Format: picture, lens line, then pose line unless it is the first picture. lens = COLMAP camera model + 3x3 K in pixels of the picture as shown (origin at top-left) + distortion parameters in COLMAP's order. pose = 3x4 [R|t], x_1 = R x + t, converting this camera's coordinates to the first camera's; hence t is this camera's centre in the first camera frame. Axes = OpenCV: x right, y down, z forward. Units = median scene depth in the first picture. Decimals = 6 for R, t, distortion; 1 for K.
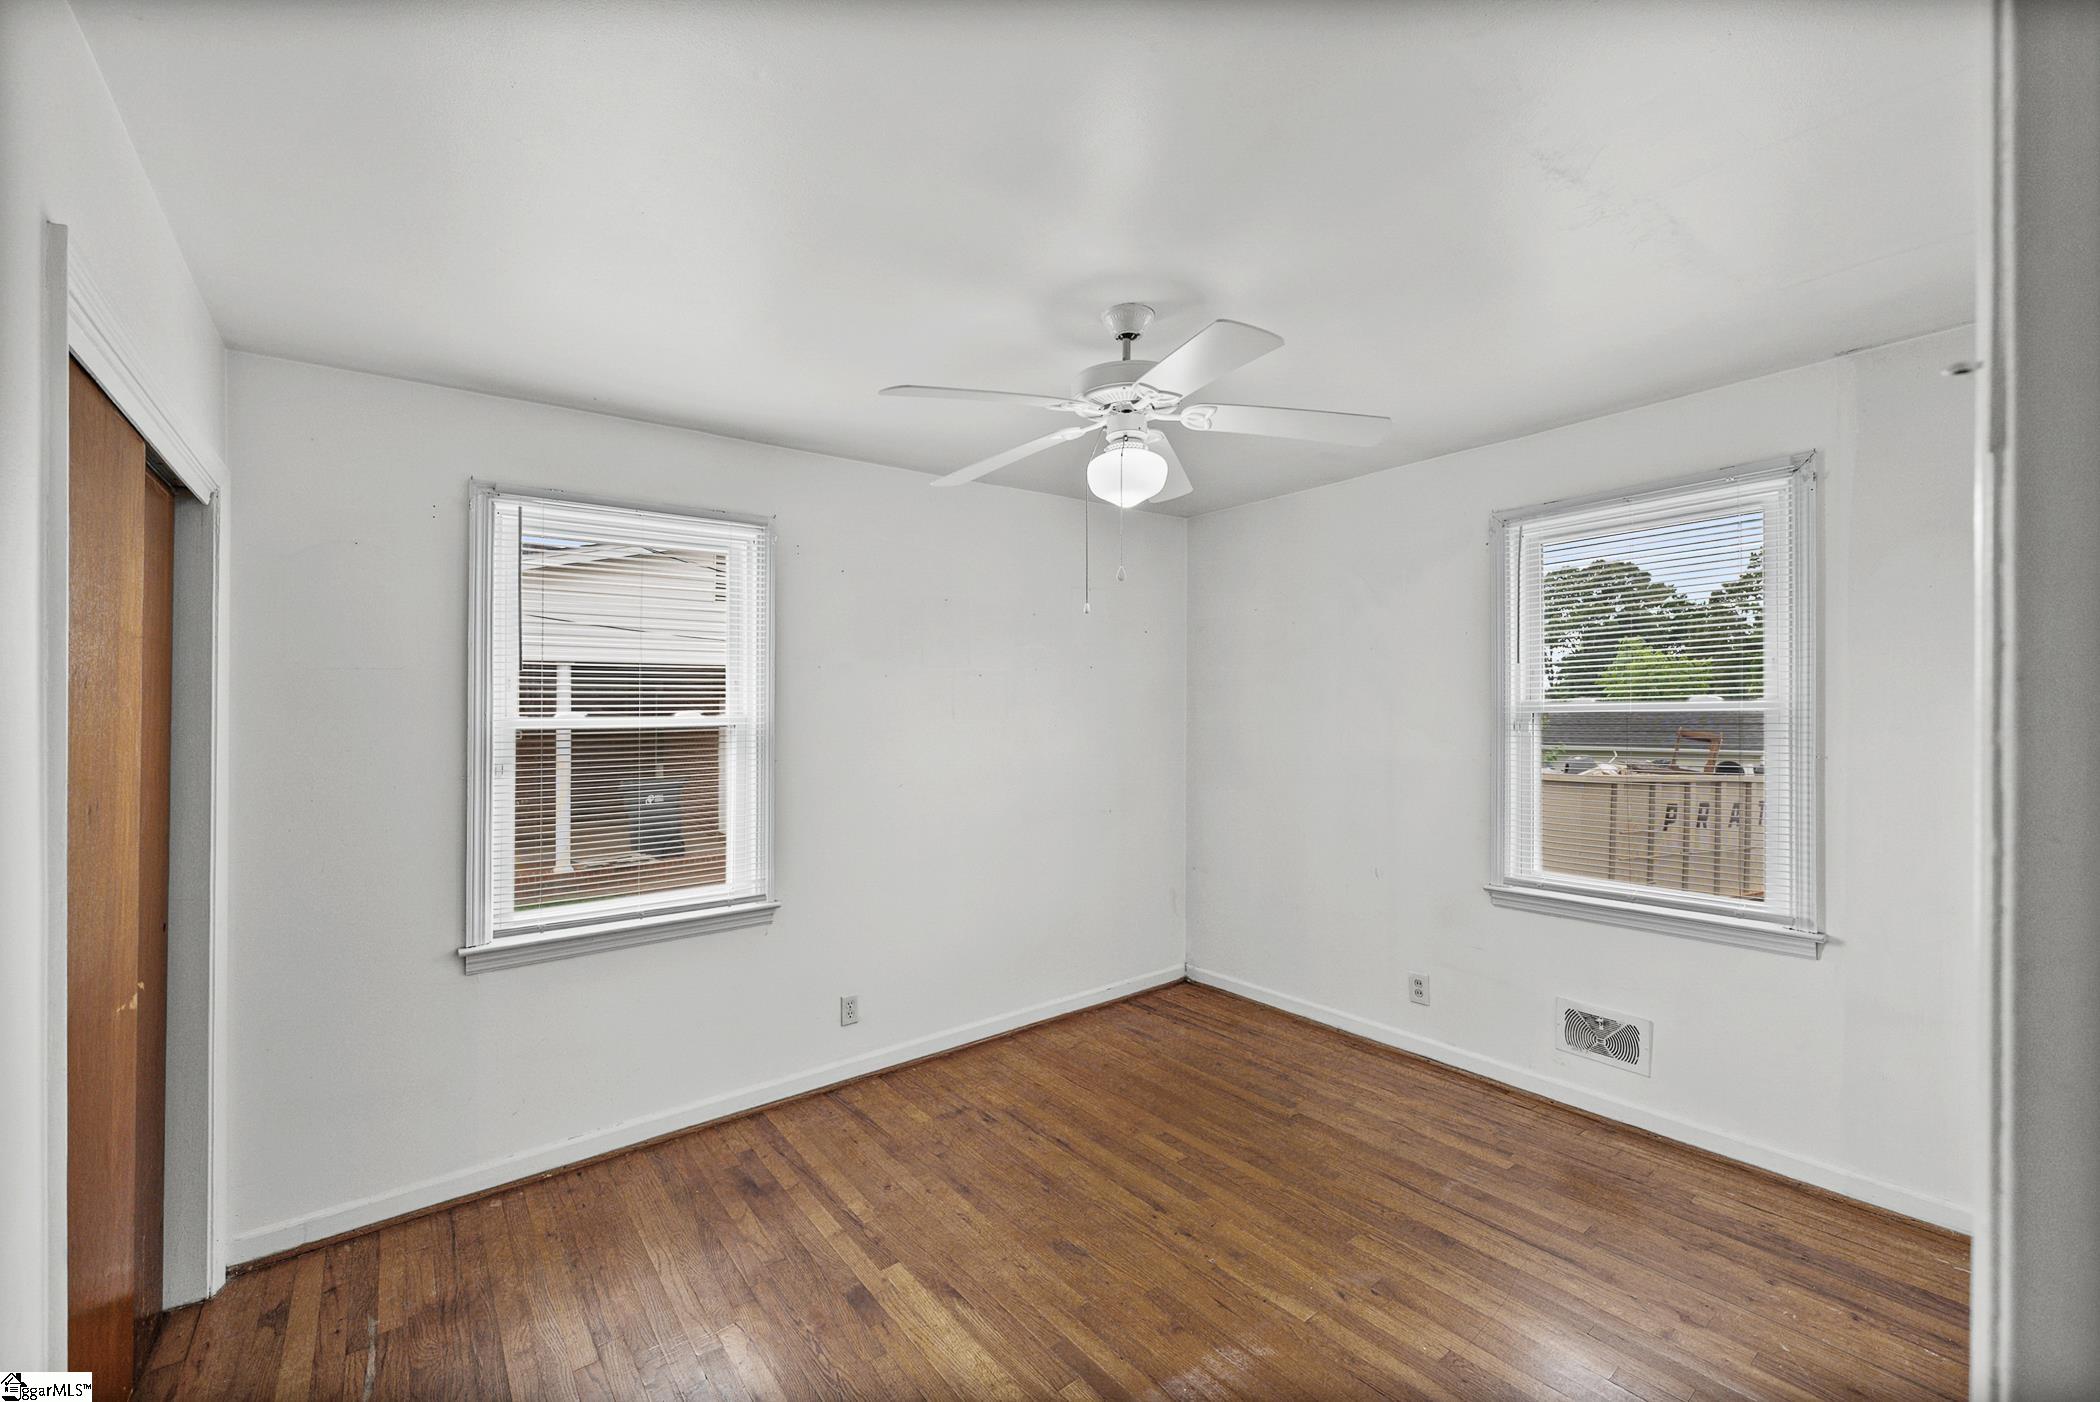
lens RADIAL K [[840.1, 0, 1050.5], [0, 840.1, 716.3], [0, 0, 1]] dist [0.001232, 0.000016]
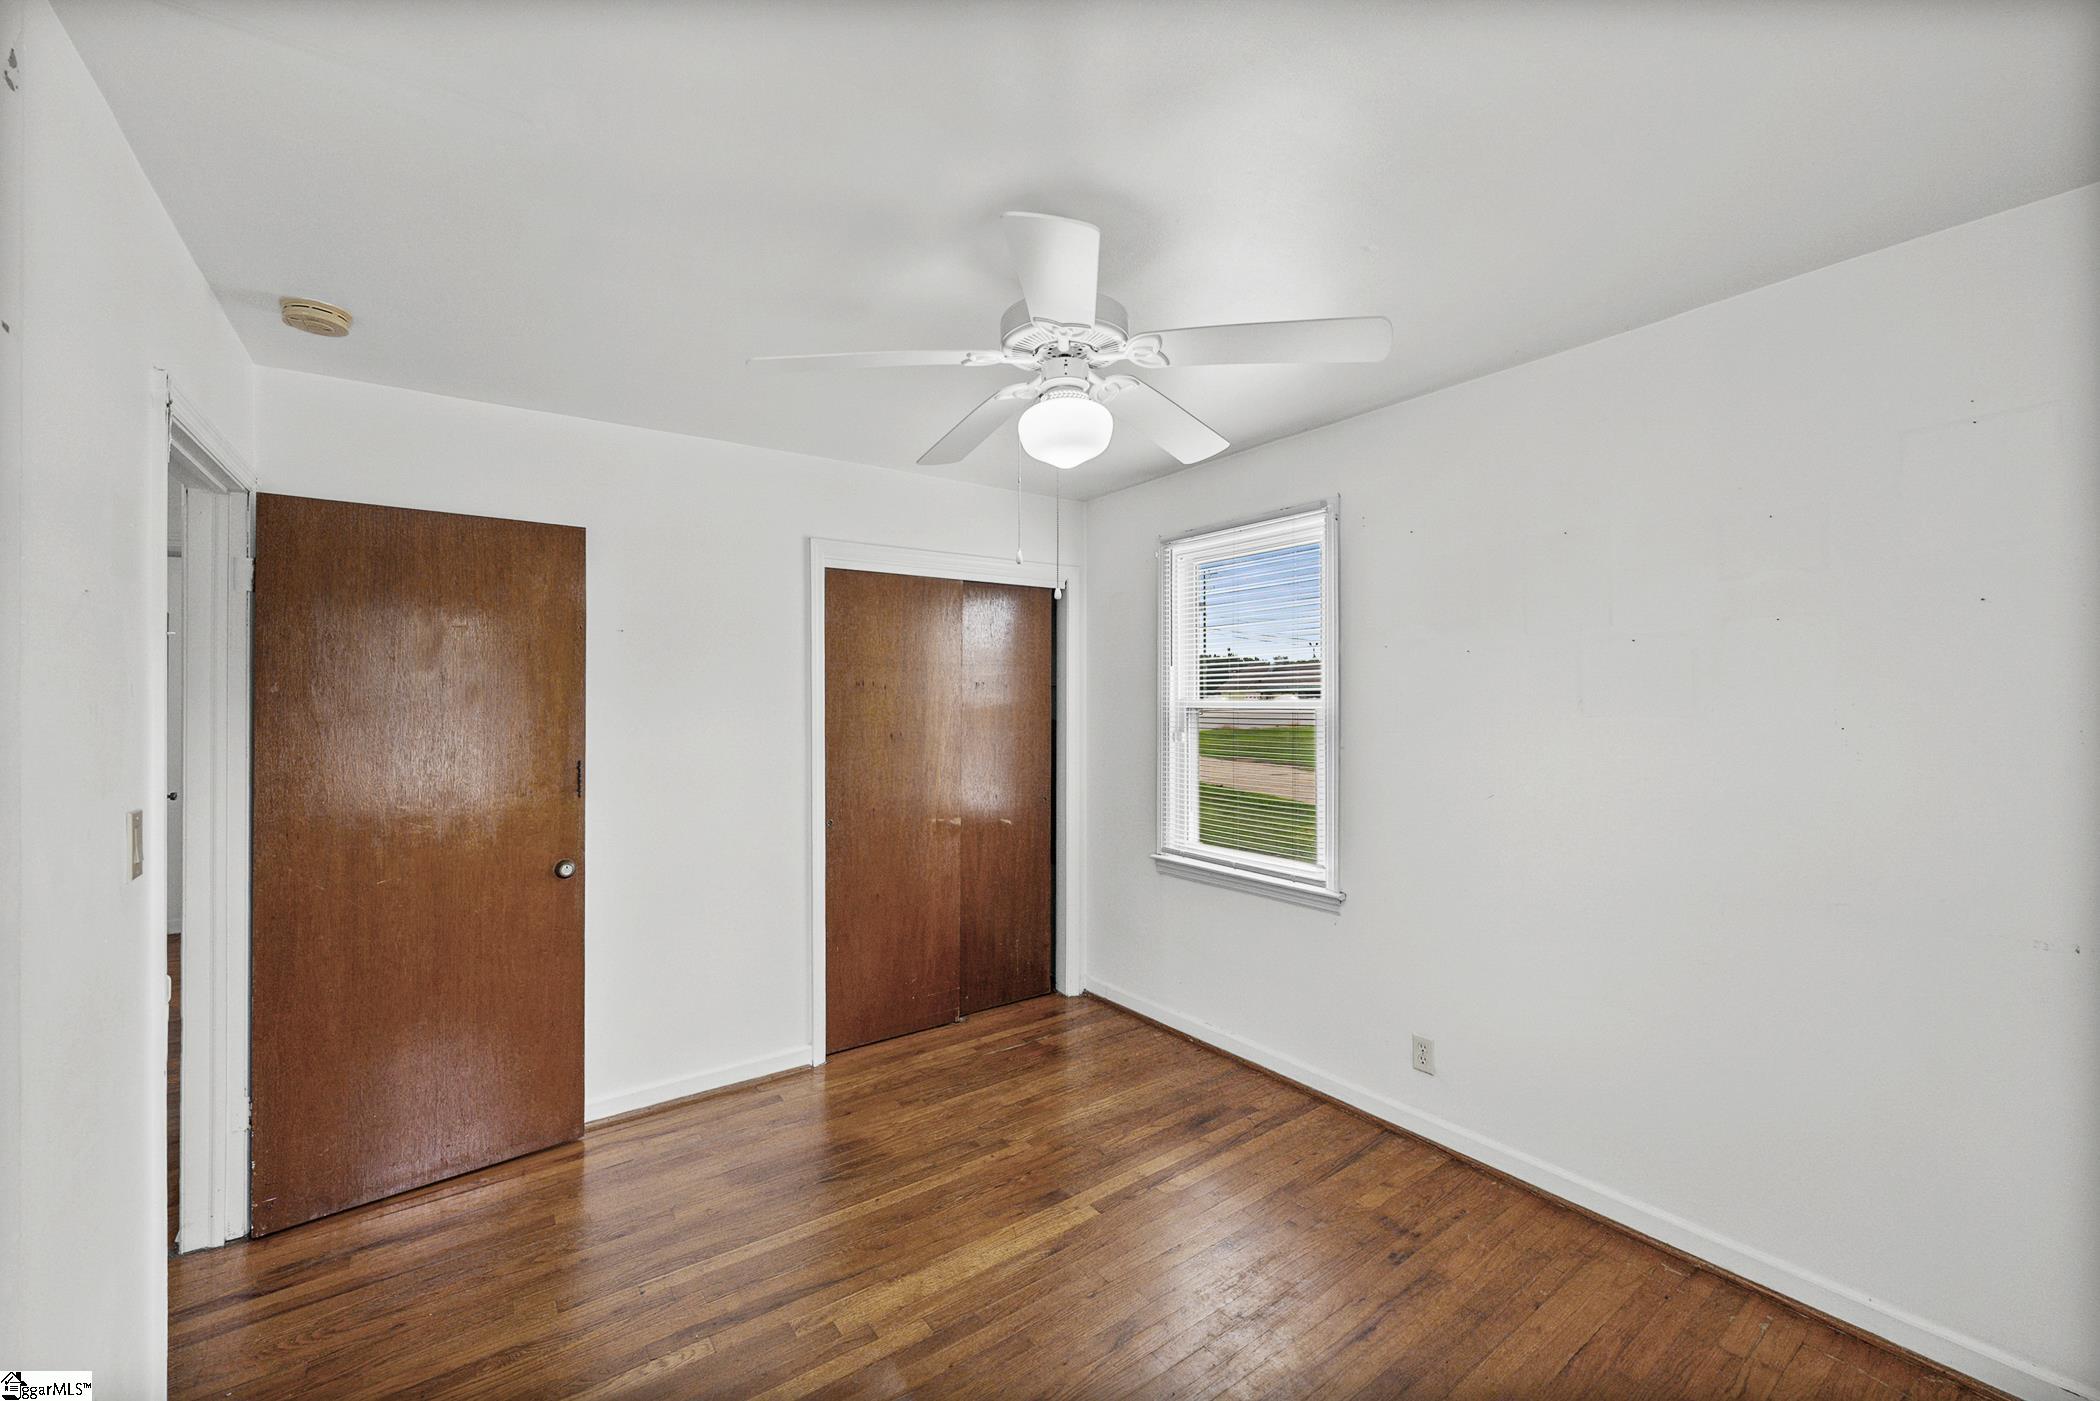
lens RADIAL K [[840.1, 0, 1051.6], [0, 840.1, 684.5], [0, 0, 1]] dist [0.001232, 0.000016]
pose [[-0.027256, 0.002855, -0.999624, 0.703413], [0.004635, 0.999986, 0.002729, -0.026589], [0.999618, -0.004559, -0.027269, 0.757686]]
